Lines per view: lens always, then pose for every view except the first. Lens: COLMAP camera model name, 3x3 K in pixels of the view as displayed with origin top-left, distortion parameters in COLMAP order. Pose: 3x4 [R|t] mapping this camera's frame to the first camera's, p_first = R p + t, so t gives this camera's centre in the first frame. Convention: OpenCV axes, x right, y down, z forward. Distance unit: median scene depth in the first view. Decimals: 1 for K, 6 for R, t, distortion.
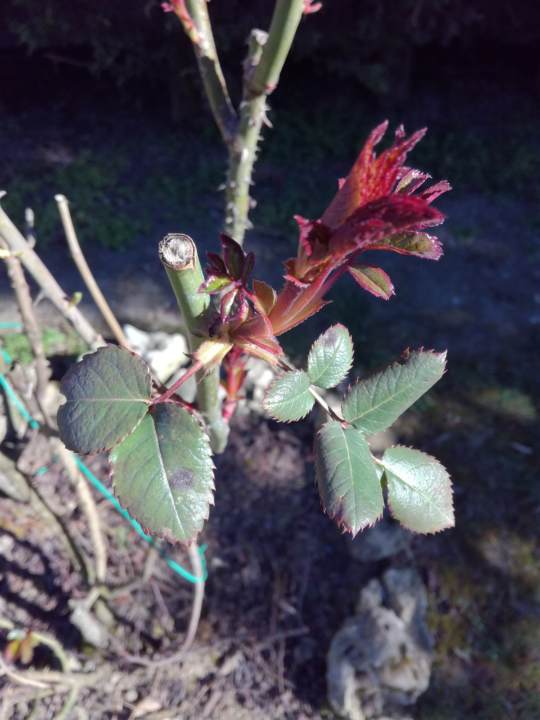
lens RADIAL K [[585.5, 0, 270.0], [0, 585.5, 360.0], [0, 0, 1]] dist [0.004705, -0.114776]
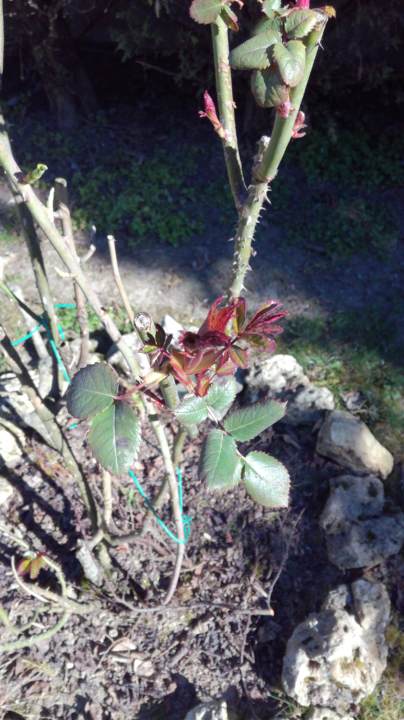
lens RADIAL K [[601.9, 0, 202.0], [0, 601.9, 360.0], [0, 0, 1]] dist [-0.003359, -0.151365]
pose [[0.965334, 0.174844, -0.193804, 0.067374], [-0.171307, 0.984596, 0.034996, -0.027344], [0.196938, -0.000582, 0.980416, -0.137193]]
